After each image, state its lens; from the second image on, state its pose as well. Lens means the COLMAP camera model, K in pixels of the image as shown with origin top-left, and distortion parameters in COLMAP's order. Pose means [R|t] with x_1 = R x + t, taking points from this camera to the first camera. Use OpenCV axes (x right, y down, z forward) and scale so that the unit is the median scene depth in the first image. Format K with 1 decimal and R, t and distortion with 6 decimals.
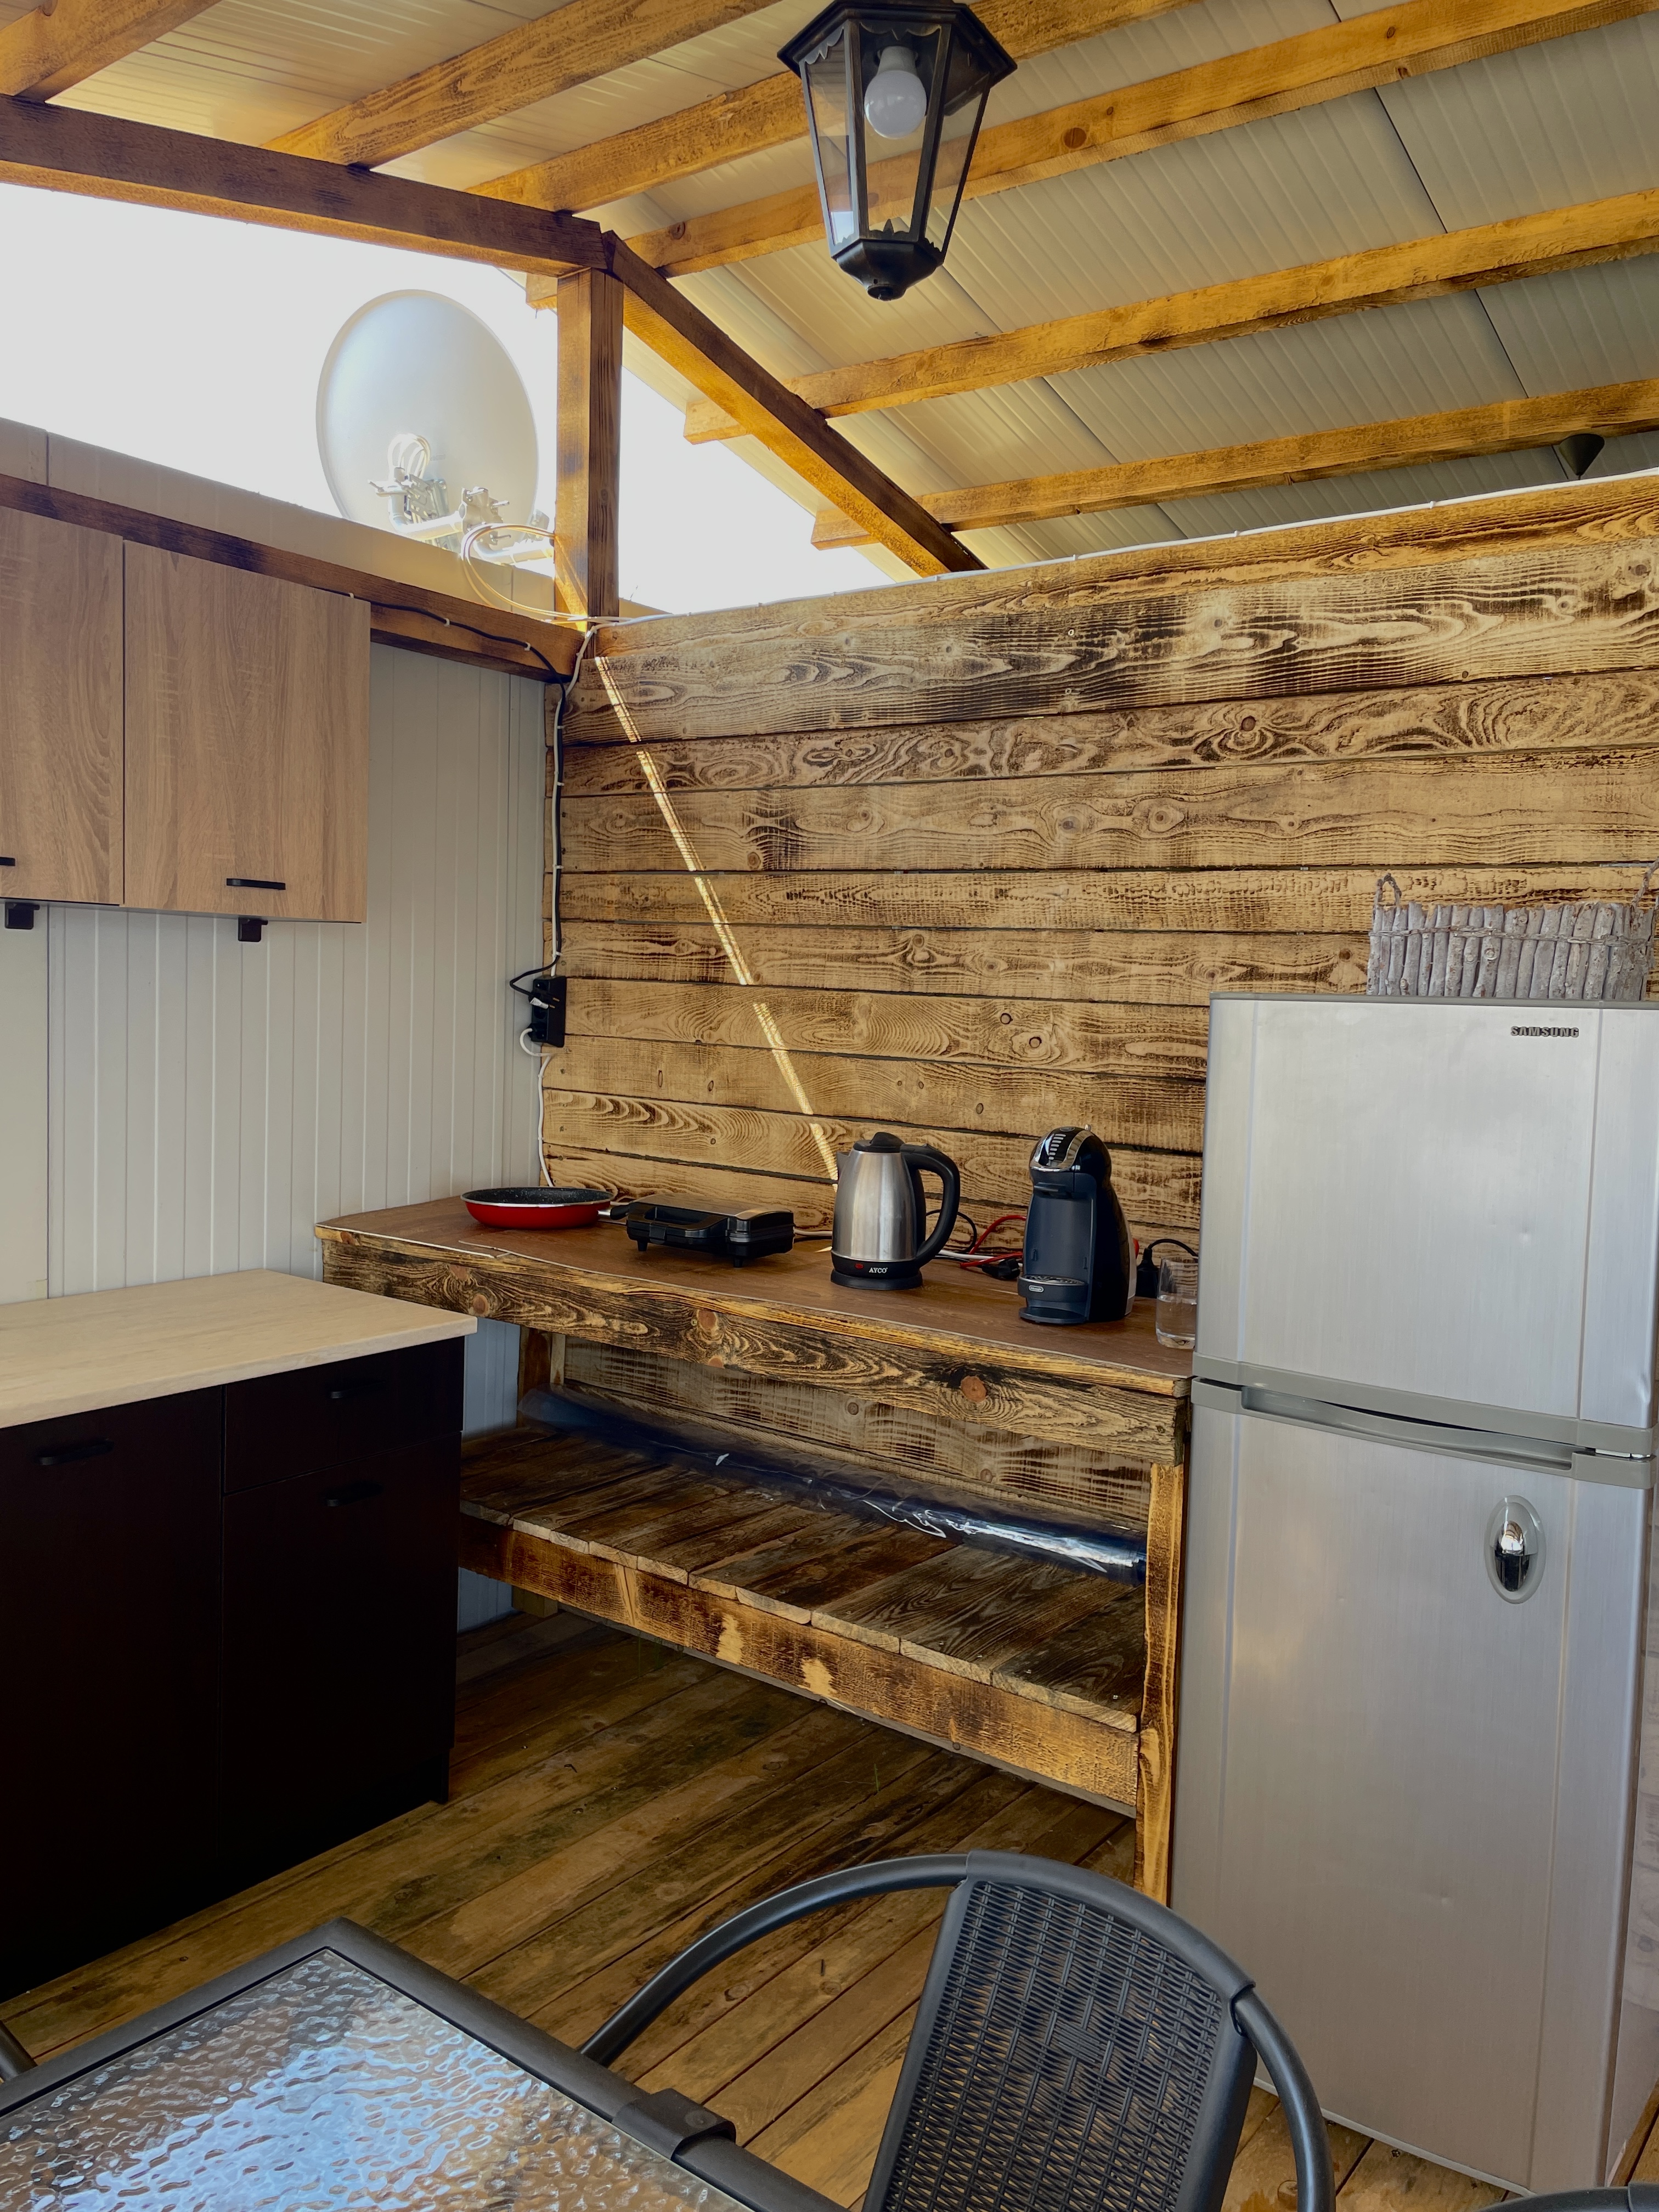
lens RADIAL K [[1663.2, 0, 847.4], [0, 1663.2, 1096.6], [0, 0, 1]] dist [0.111289, -0.154120]
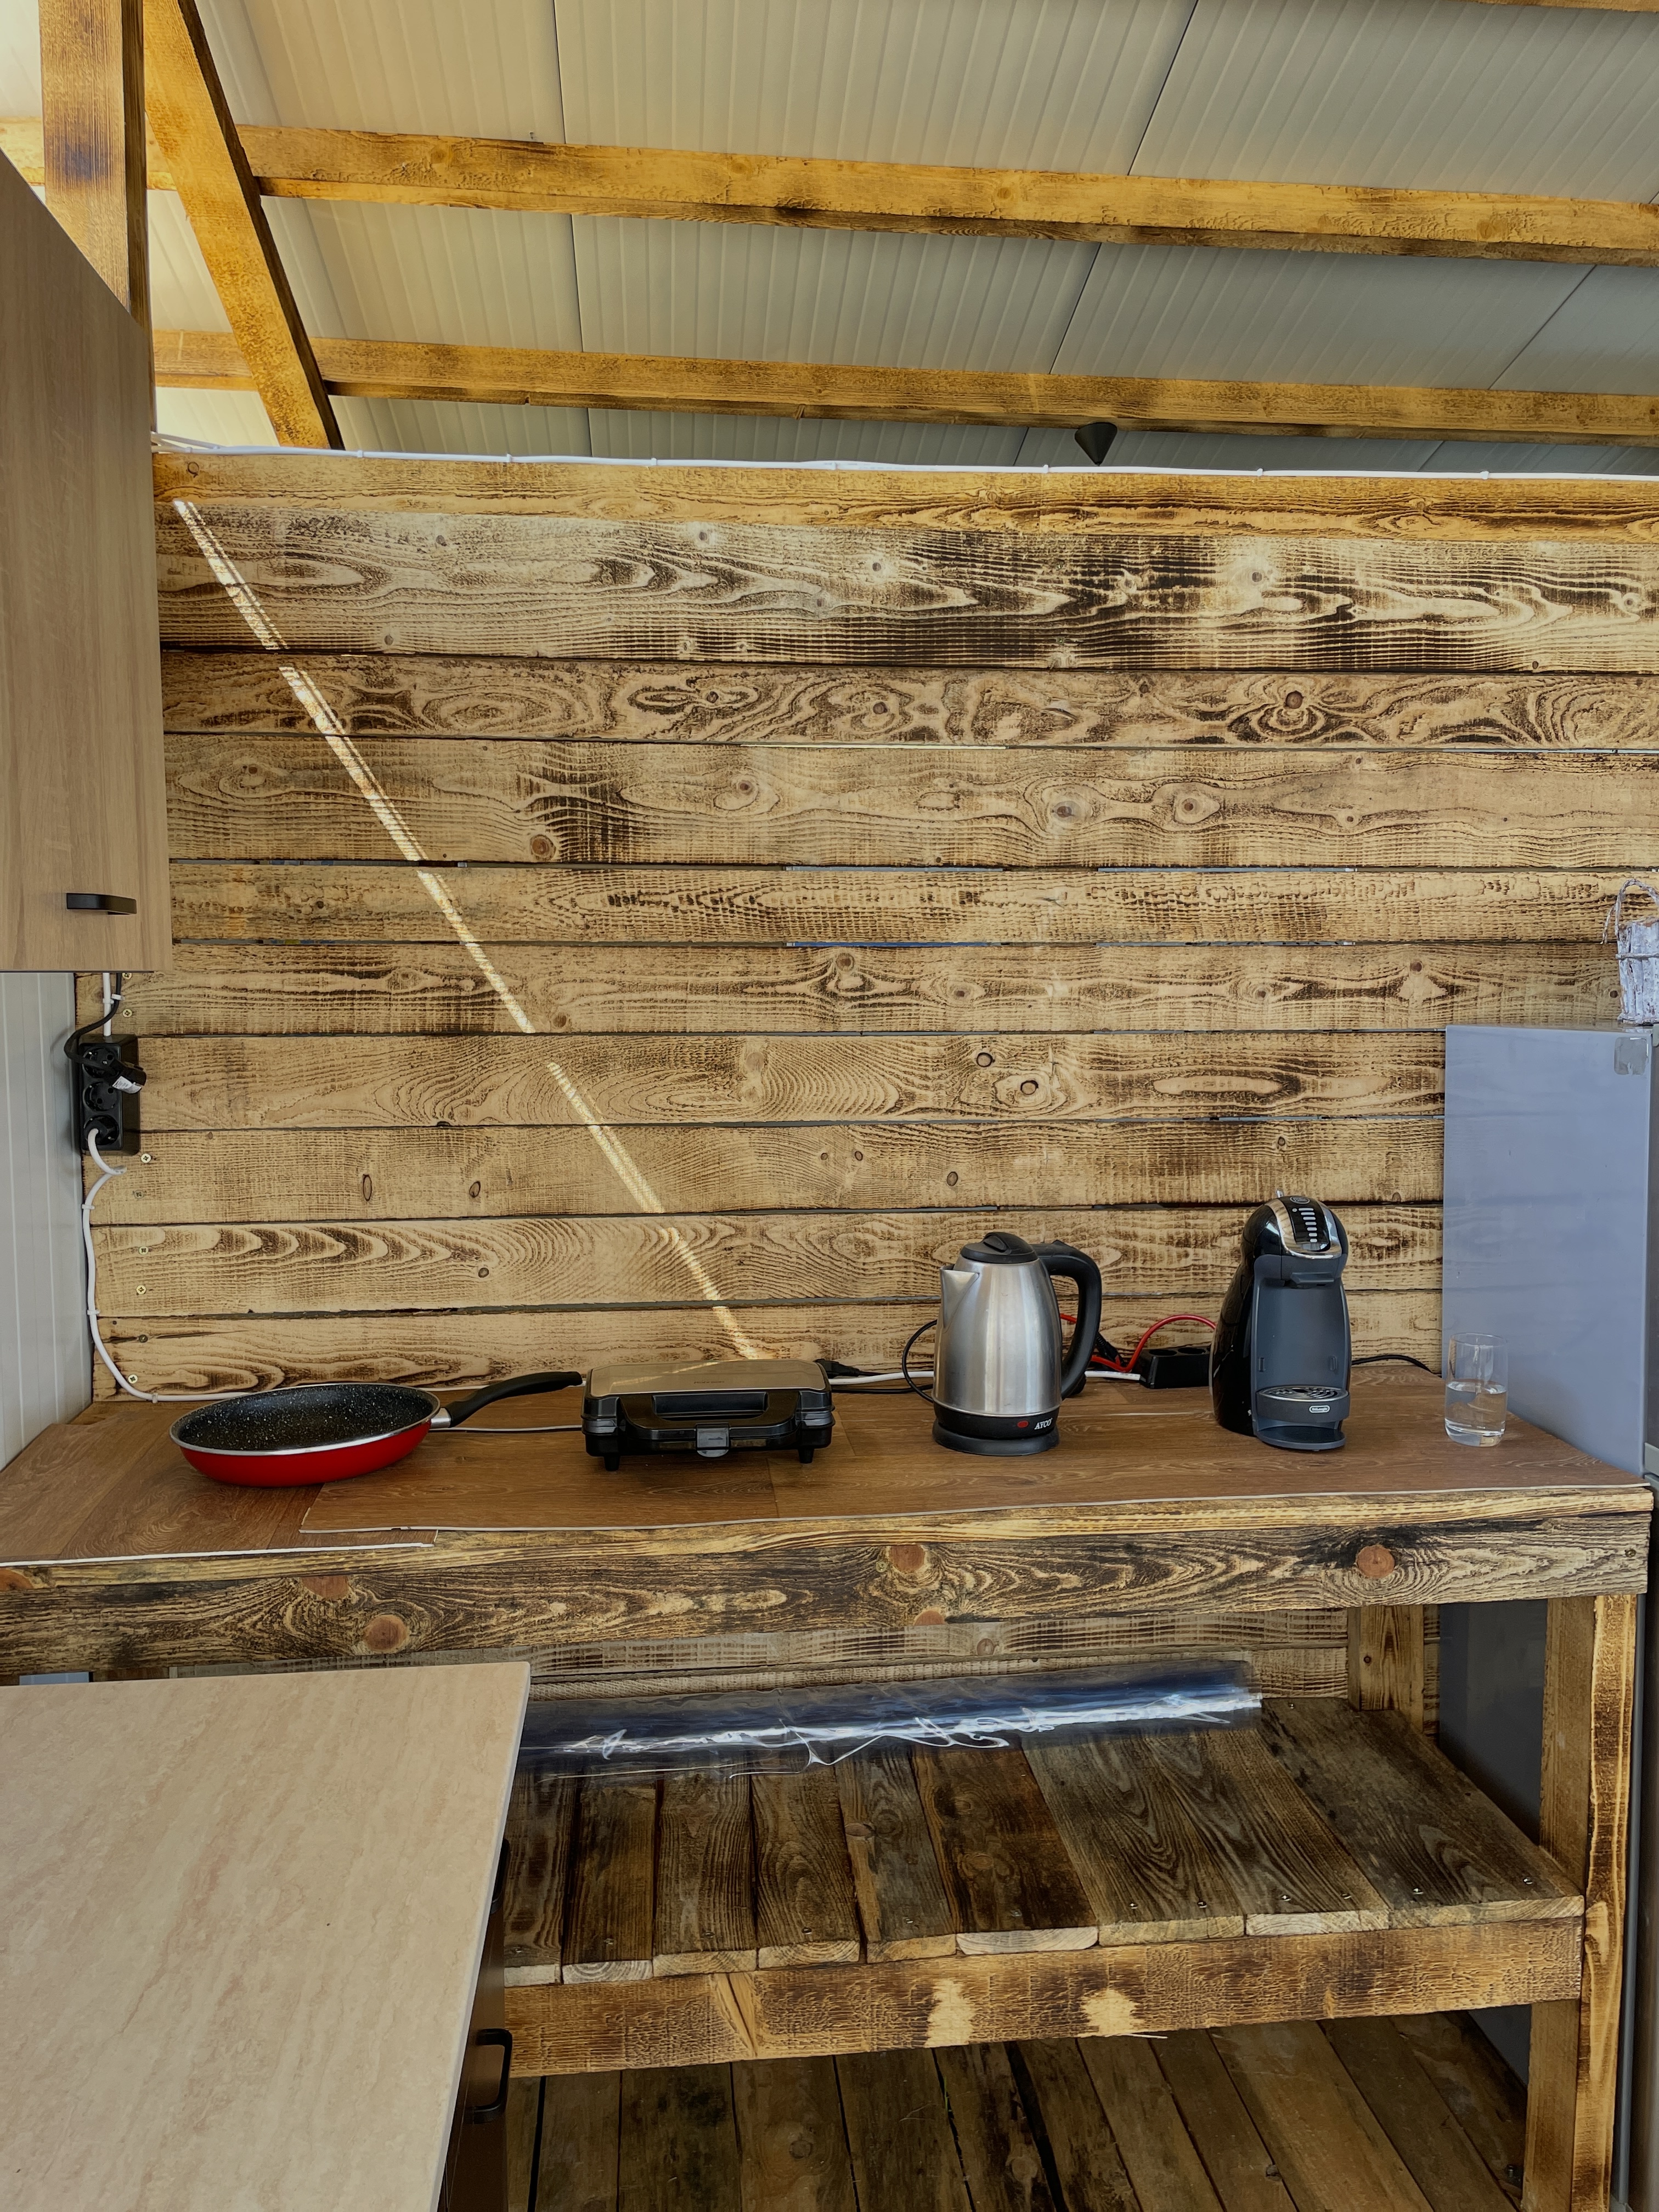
lens RADIAL K [[1664.6, 0, 837.9], [0, 1664.6, 1103.3], [0, 0, 1]] dist [0.095768, -0.124351]
pose [[0.735339, -0.094415, 0.671091, -0.480600], [0.079010, 0.995439, 0.053474, -0.074154], [-0.673078, 0.013701, 0.739444, 0.478360]]
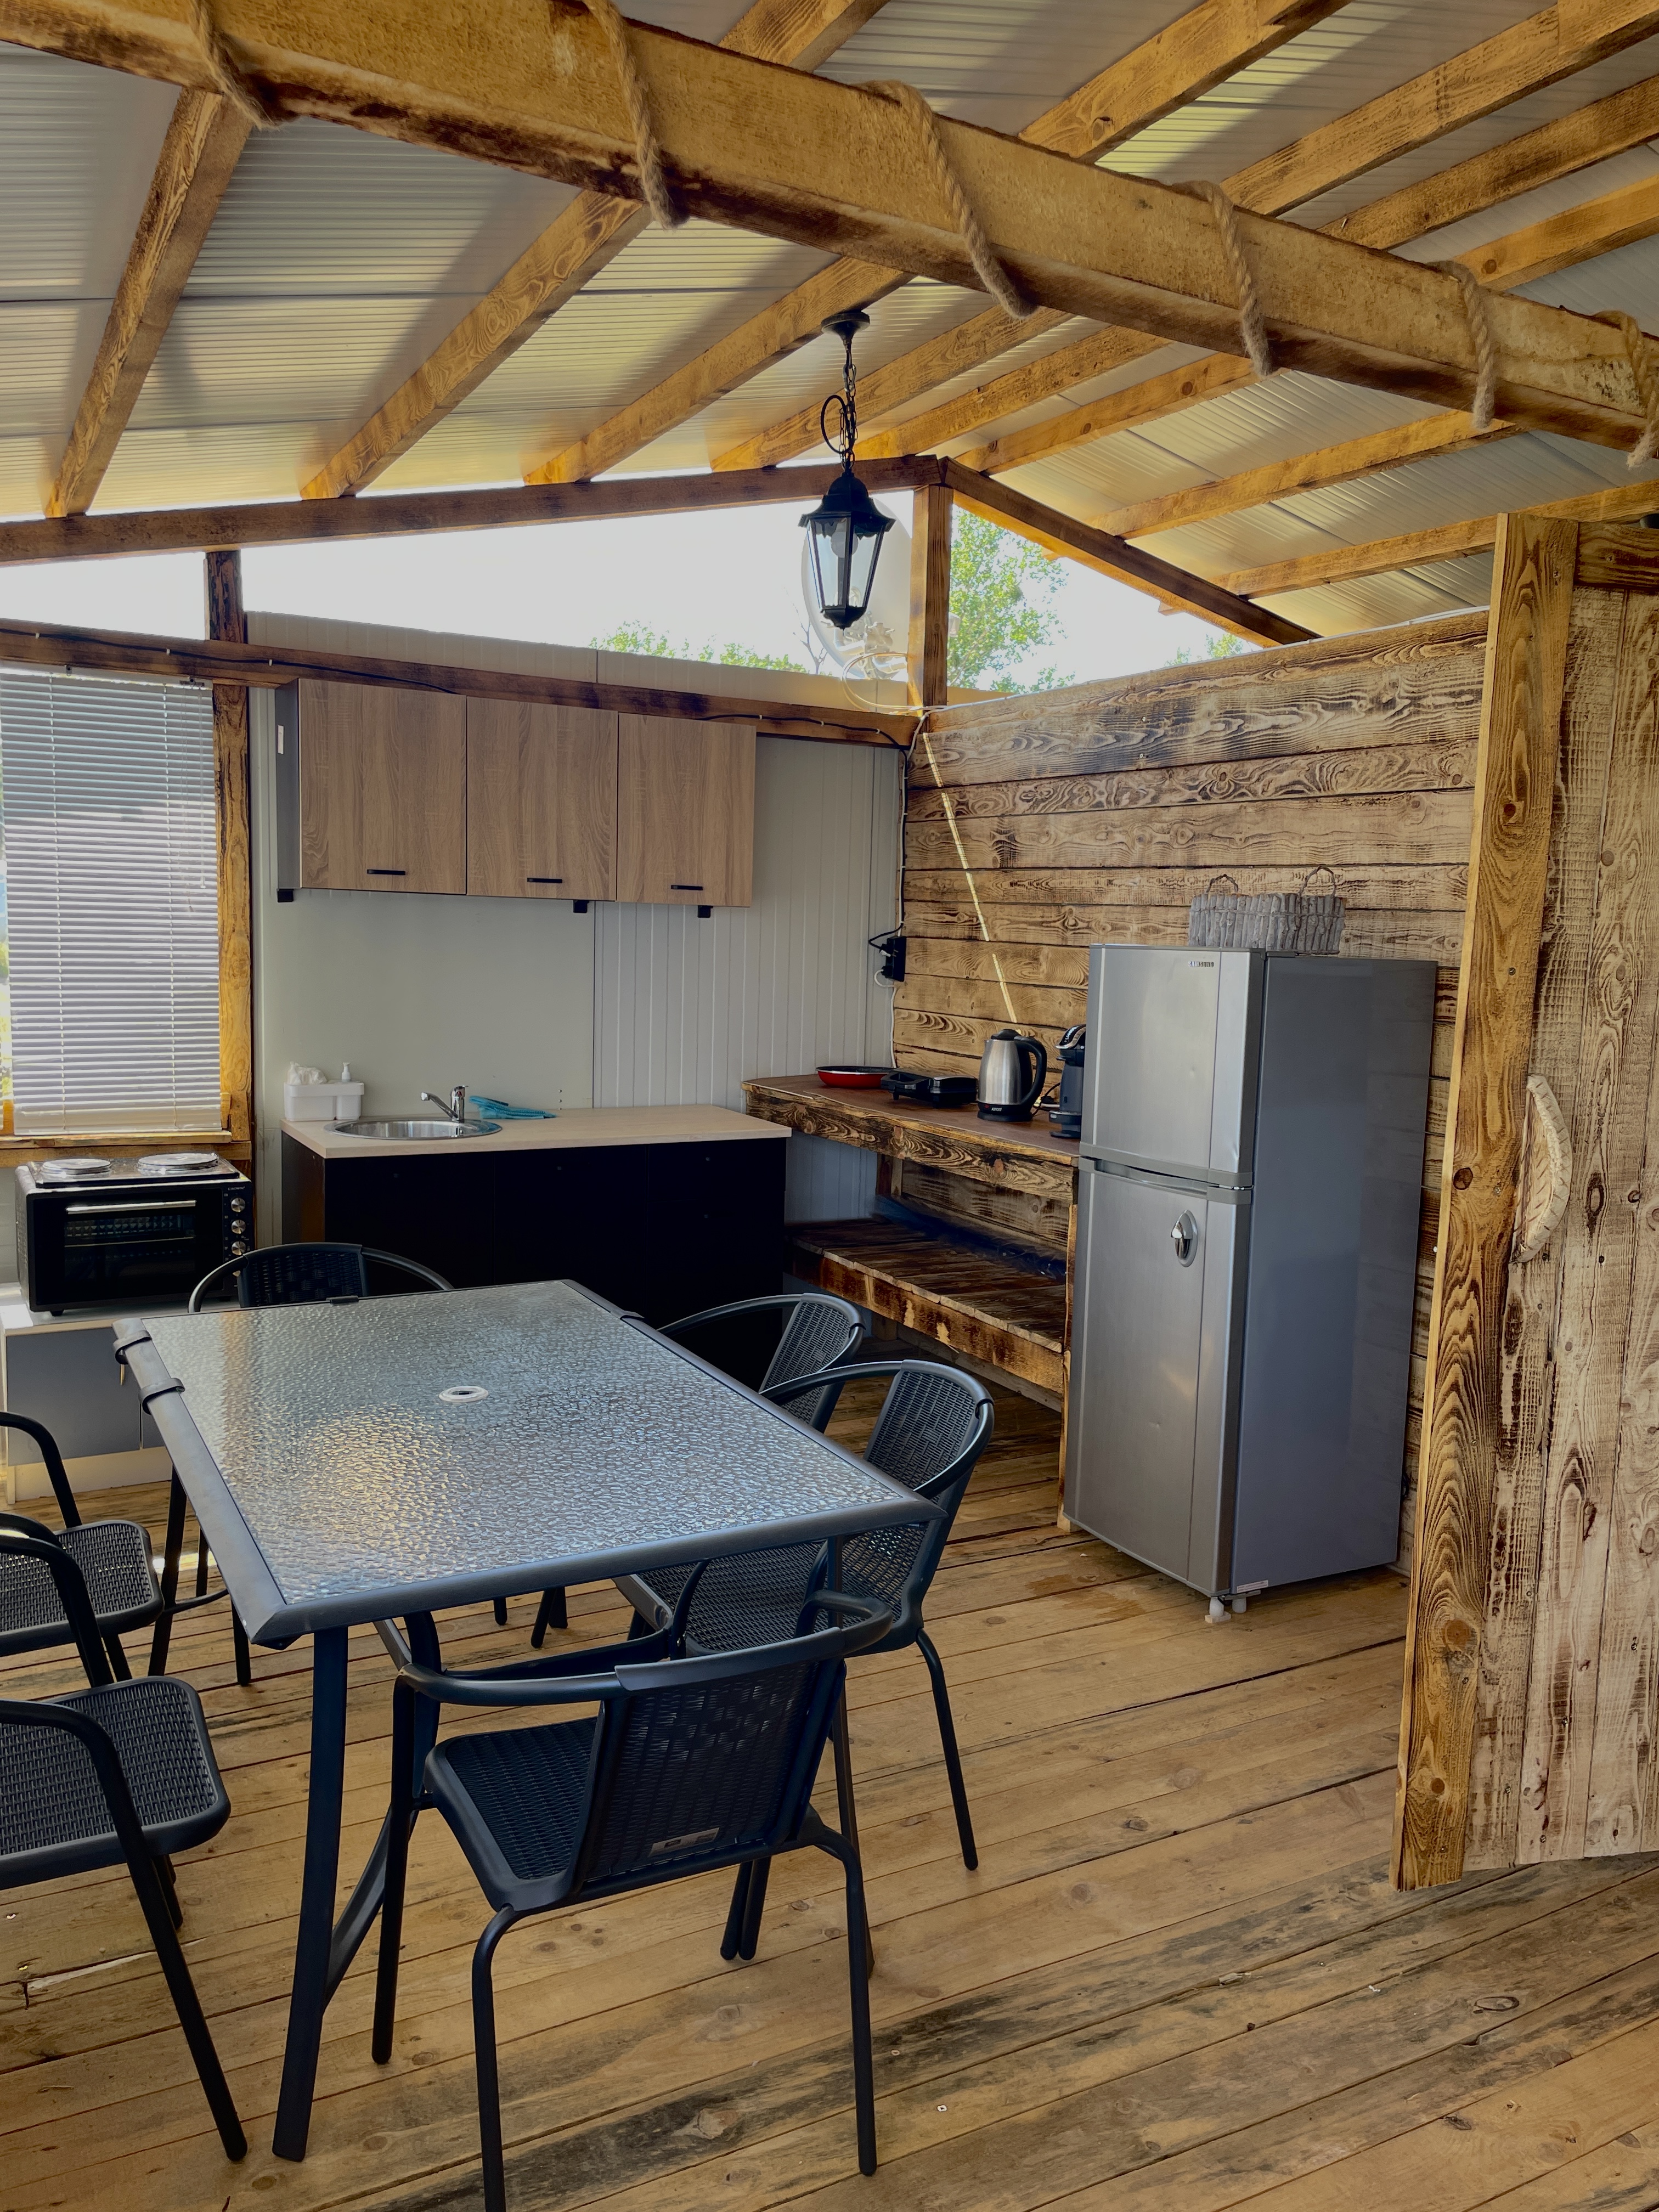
lens RADIAL K [[1664.6, 0, 837.9], [0, 1664.6, 1103.3], [0, 0, 1]] dist [0.095768, -0.124351]
pose [[0.909631, 0.038109, -0.413665, 0.527598], [-0.026601, 0.999083, 0.033545, 0.041995], [0.414564, -0.019509, 0.909811, -0.563362]]
